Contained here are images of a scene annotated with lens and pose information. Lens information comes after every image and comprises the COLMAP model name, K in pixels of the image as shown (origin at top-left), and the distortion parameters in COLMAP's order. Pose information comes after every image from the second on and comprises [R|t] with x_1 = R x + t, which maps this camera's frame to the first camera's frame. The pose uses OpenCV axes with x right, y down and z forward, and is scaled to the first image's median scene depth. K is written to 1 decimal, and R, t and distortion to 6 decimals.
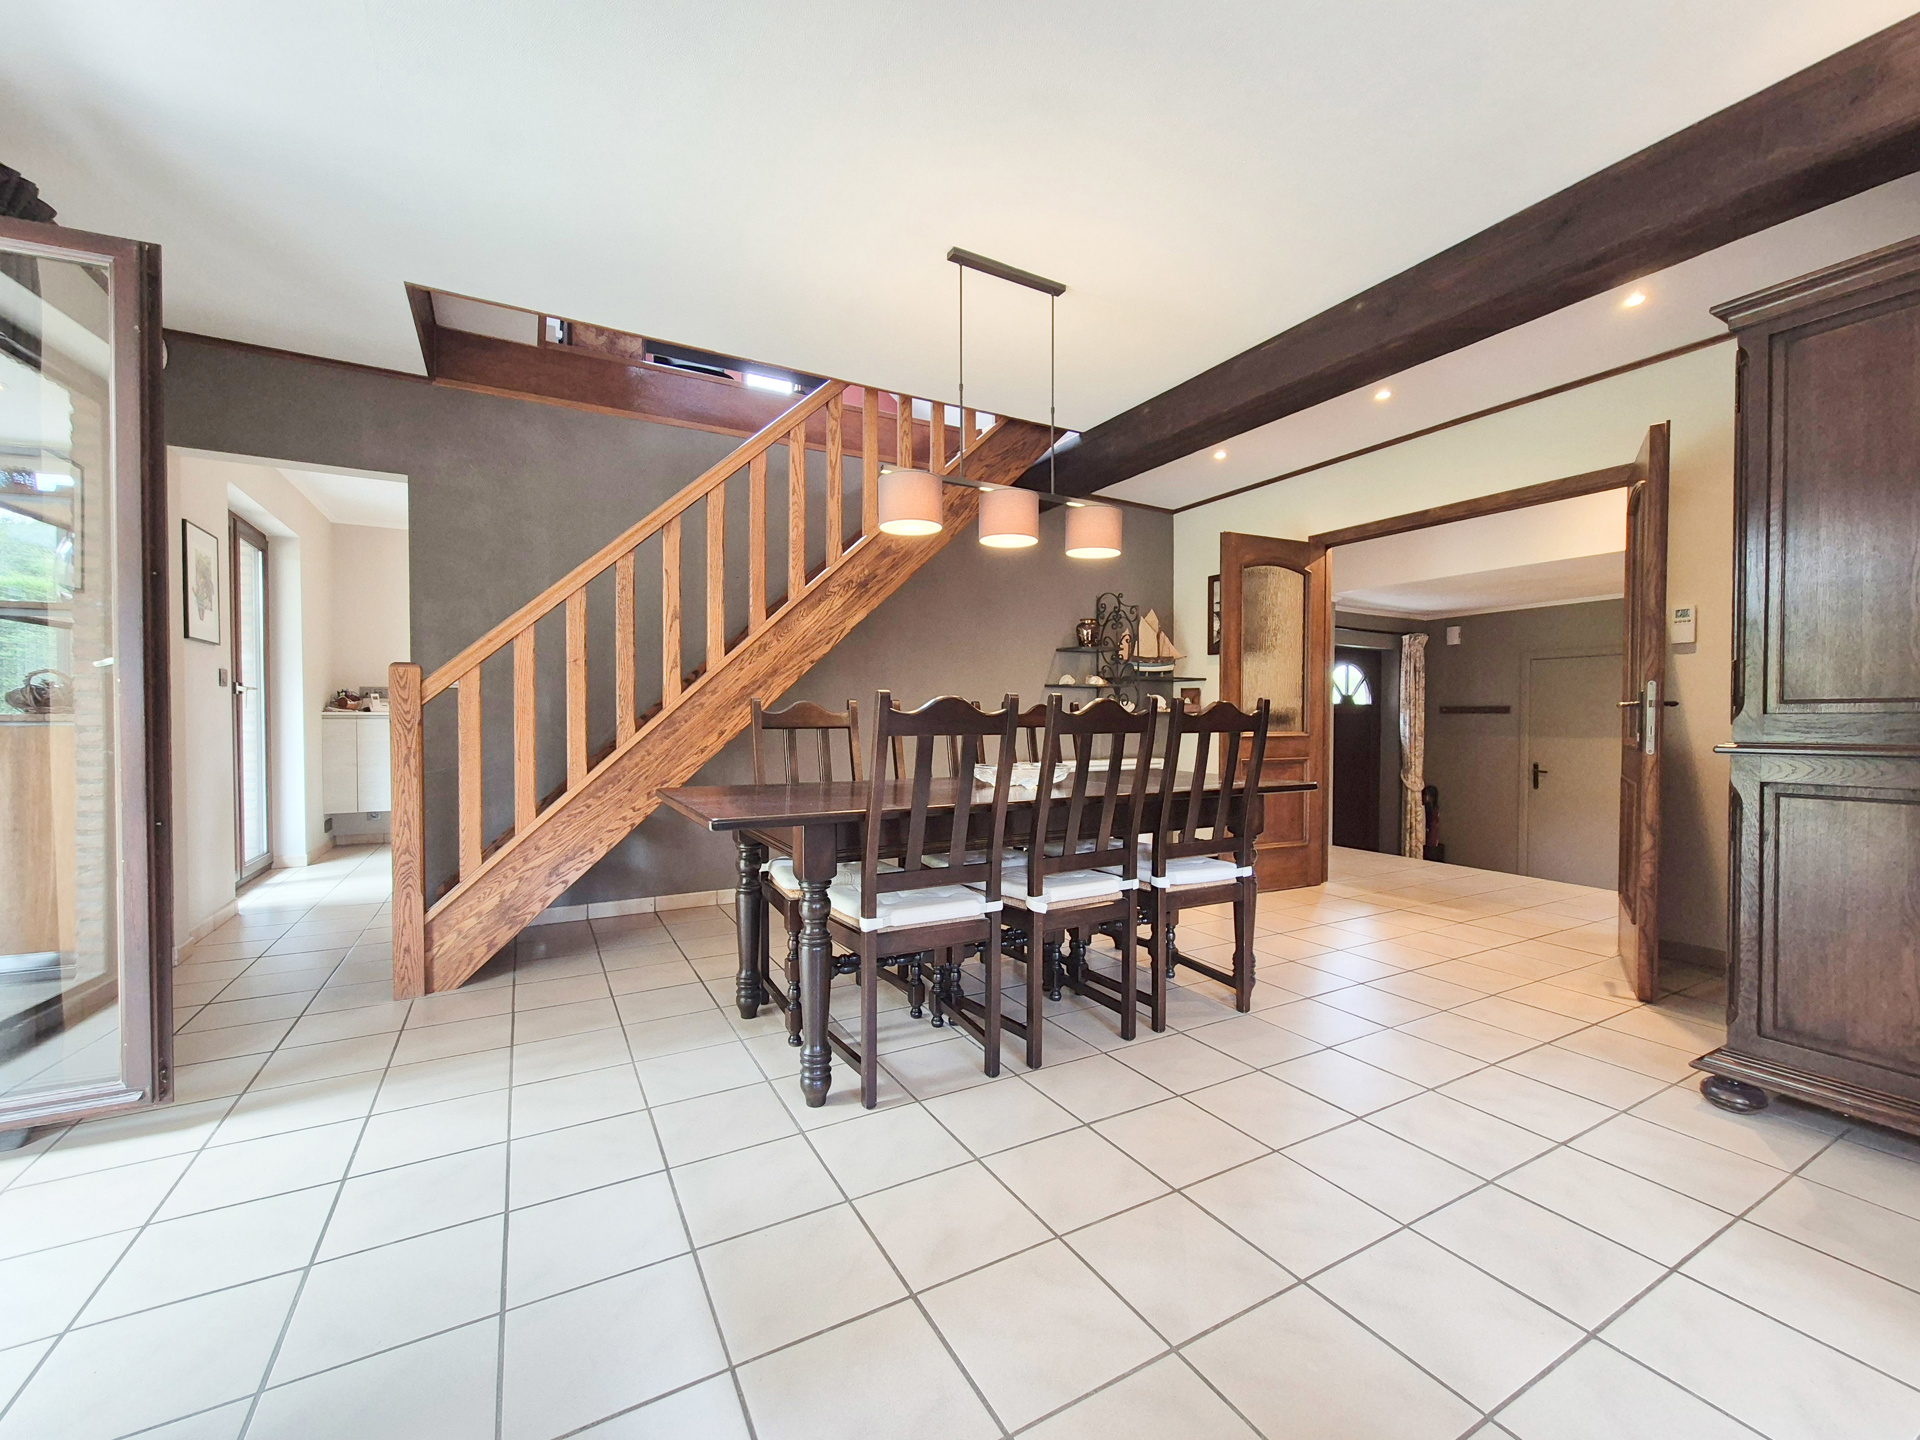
lens RADIAL K [[804.8, 0, 973.2], [0, 804.8, 731.5], [0, 0, 1]] dist [0.001347, 0.000622]
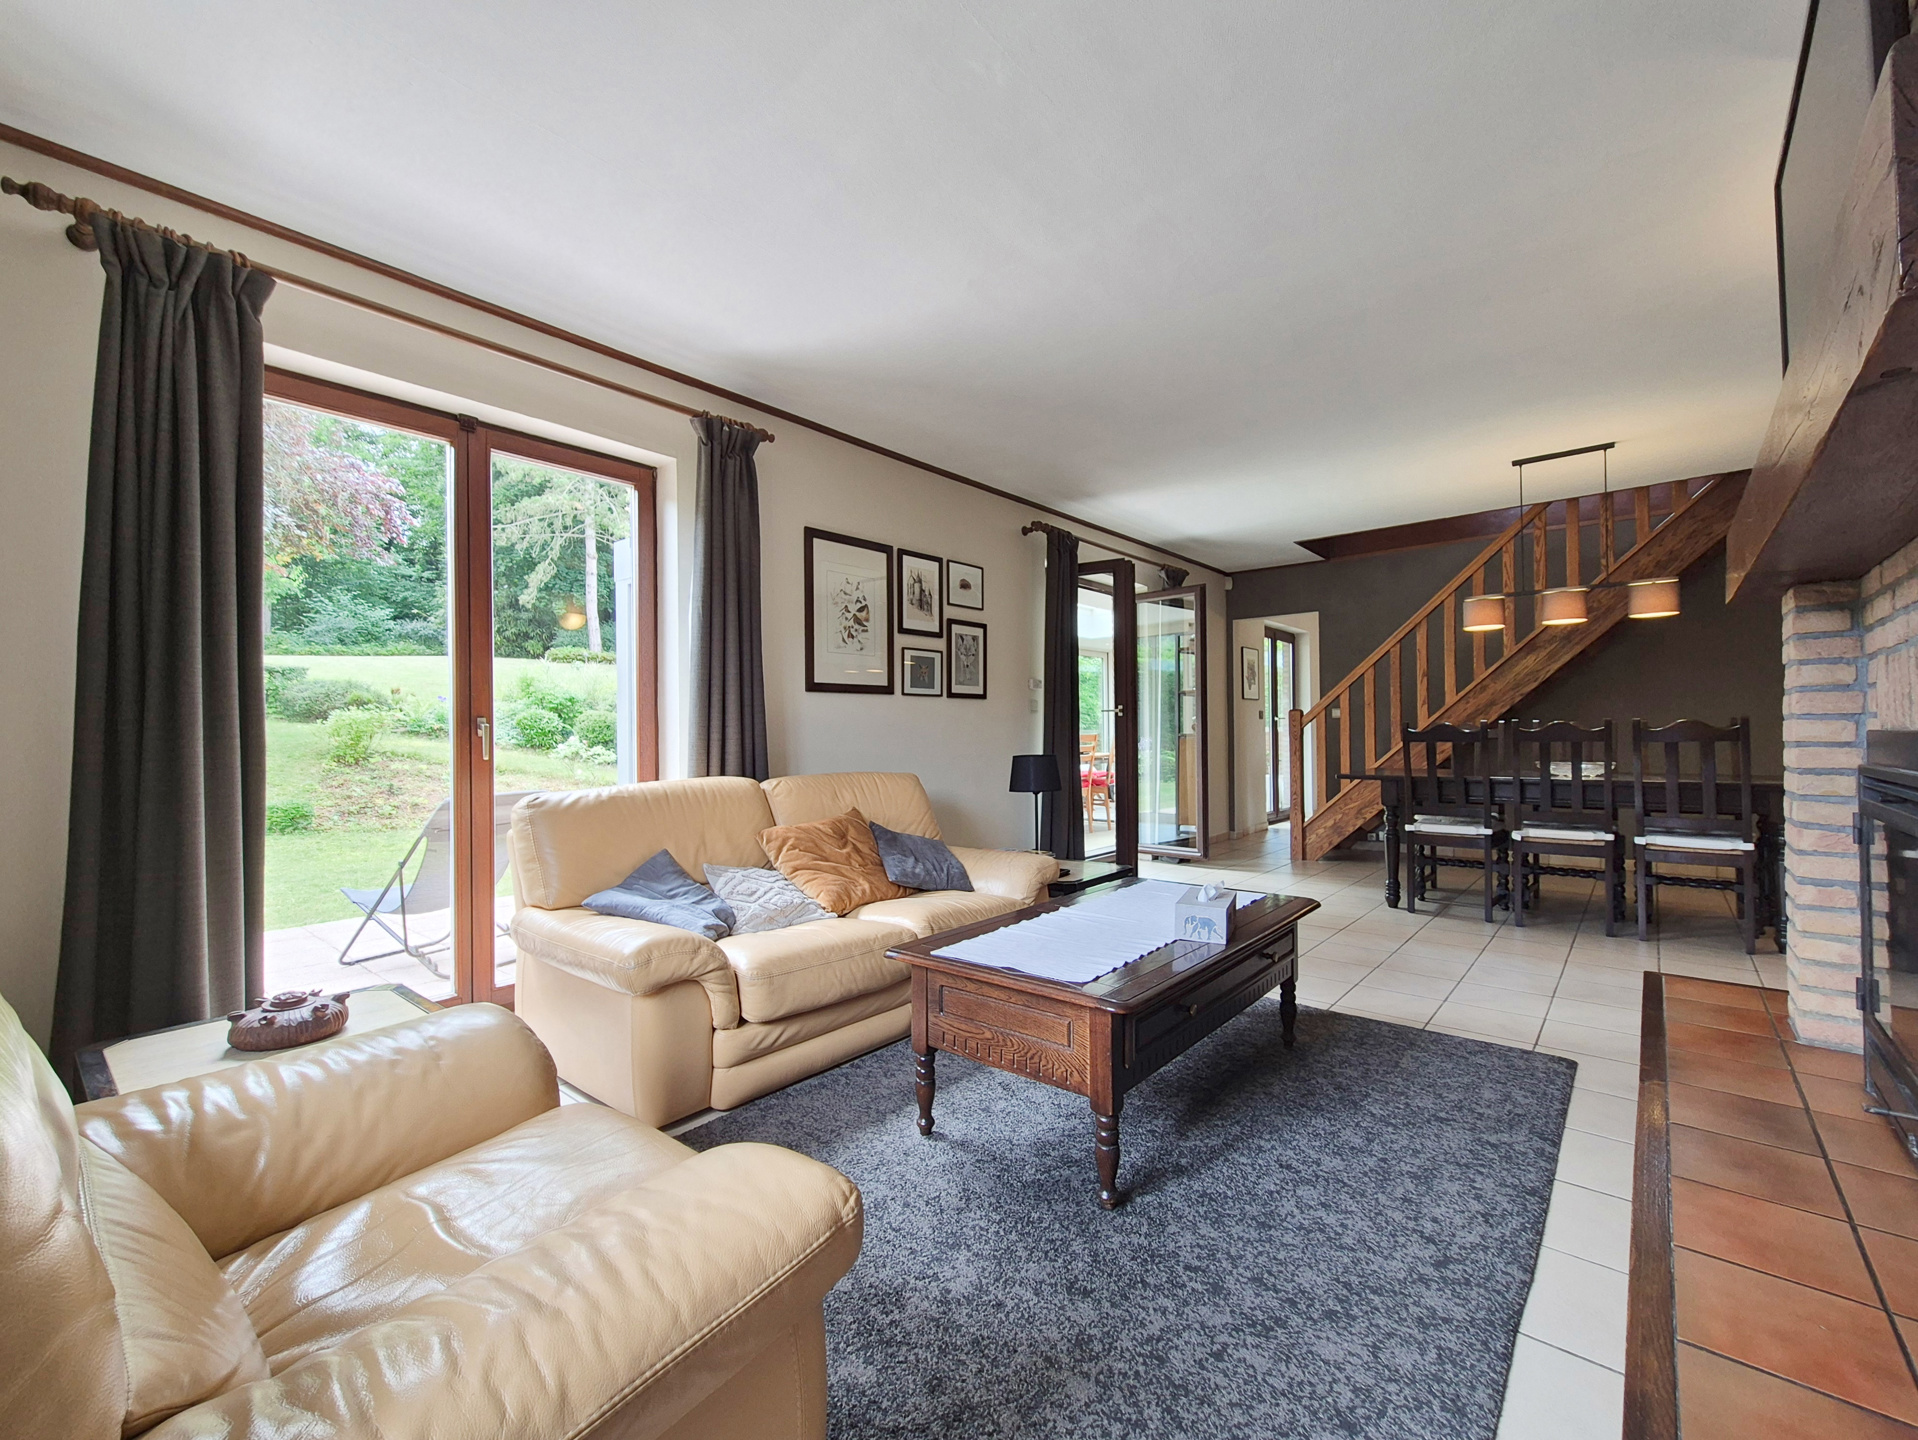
lens RADIAL K [[804.0, 0, 972.2], [0, 804.0, 731.5], [0, 0, 1]] dist [0.001347, 0.000622]
pose [[0.351952, -0.008185, -0.935982, 0.927518], [-0.007604, 0.999904, -0.011603, 0.008067], [0.935987, 0.011200, 0.351856, -0.540326]]
